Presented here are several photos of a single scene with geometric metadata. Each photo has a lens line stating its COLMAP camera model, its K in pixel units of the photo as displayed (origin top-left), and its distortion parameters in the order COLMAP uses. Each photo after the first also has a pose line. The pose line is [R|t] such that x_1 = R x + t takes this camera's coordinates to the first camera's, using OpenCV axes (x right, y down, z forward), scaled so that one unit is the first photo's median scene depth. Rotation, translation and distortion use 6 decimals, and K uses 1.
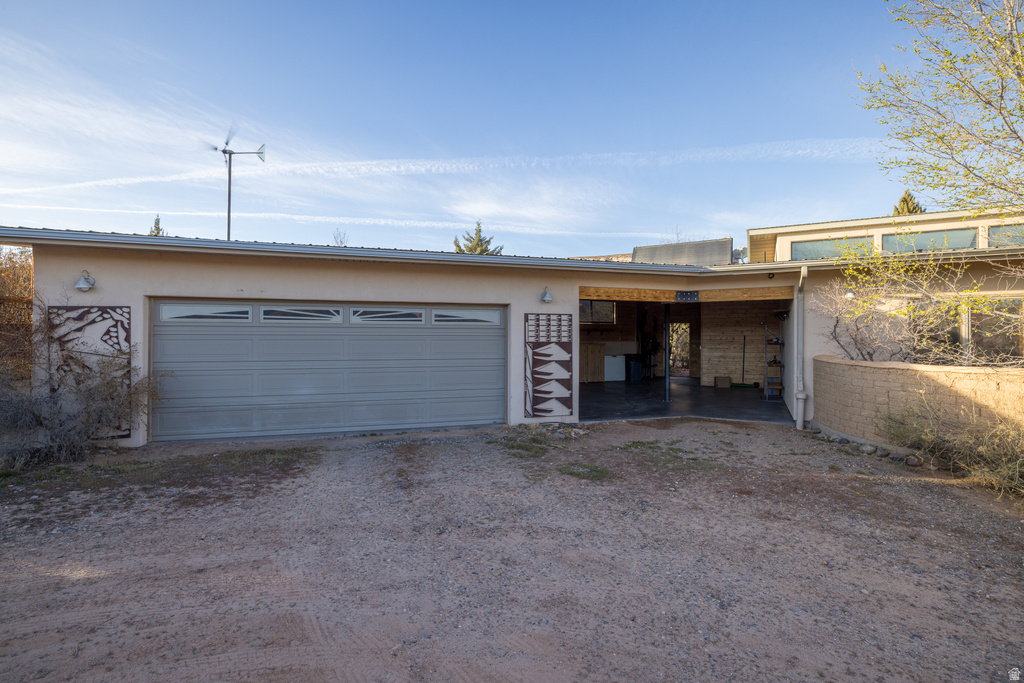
lens RADIAL K [[495.7, 0, 512.0], [0, 495.7, 341.5], [0, 0, 1]] dist [0.000555, 0.000090]
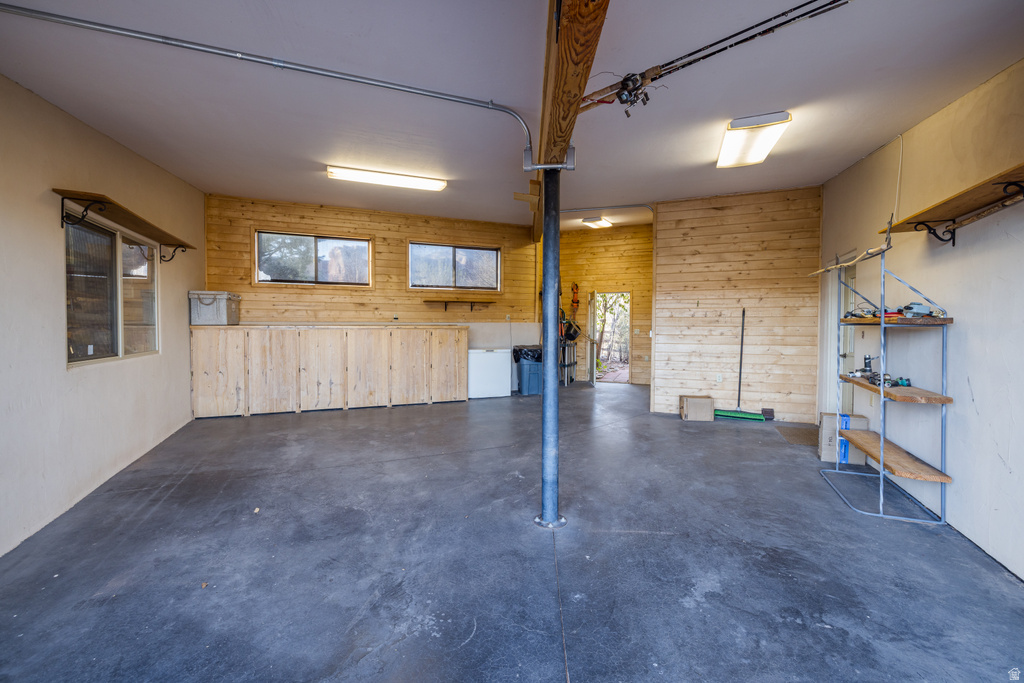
lens RADIAL K [[478.8, 0, 512.0], [0, 478.8, 341.5], [0, 0, 1]] dist [-0.000707, -0.000127]
pose [[0.994768, -0.002502, 0.102125, 0.180535], [-0.000676, 0.999517, 0.031074, 0.004559], [-0.102153, -0.030980, 0.994286, 0.502924]]
